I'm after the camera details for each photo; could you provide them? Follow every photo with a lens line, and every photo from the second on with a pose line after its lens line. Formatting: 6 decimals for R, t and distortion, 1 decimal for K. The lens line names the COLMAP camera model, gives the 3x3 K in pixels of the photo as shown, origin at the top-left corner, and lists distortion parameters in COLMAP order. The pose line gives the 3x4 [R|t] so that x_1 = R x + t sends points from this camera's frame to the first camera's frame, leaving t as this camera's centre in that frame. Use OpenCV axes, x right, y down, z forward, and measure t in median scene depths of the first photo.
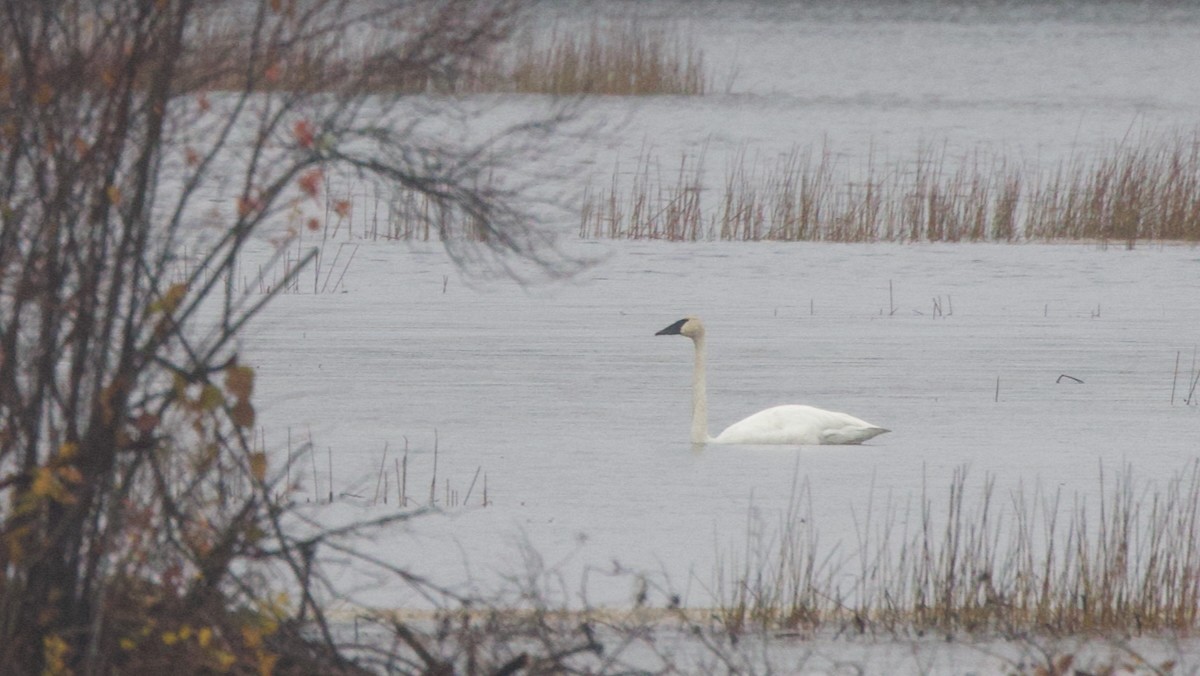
lens RADIAL K [[486.6, 0, 600.0], [0, 486.6, 331.1], [0, 0, 1]] dist [0.001062, 0.000131]
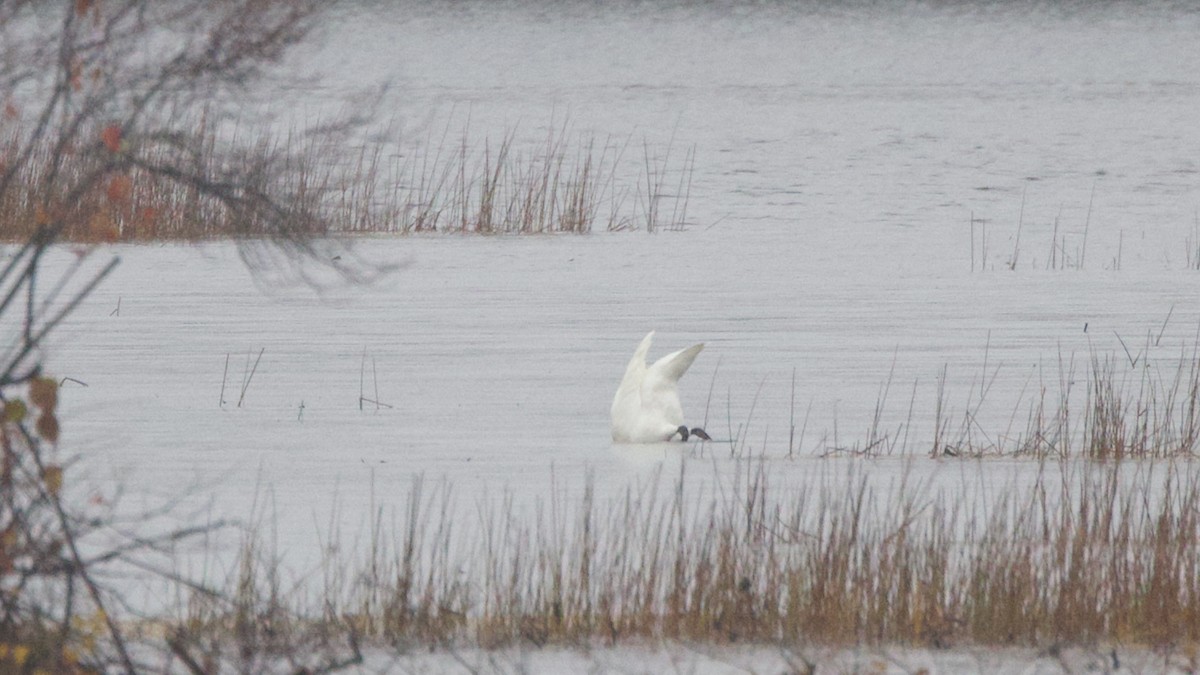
lens RADIAL K [[489.5, 0, 600.0], [0, 489.5, 337.5], [0, 0, 1]] dist [0.000568, 0.000048]
pose [[0.999952, -0.009056, 0.003616, 0.395552], [0.009056, 0.999959, 0.000061, 0.002123], [-0.003616, -0.000028, 0.999993, 0.012645]]
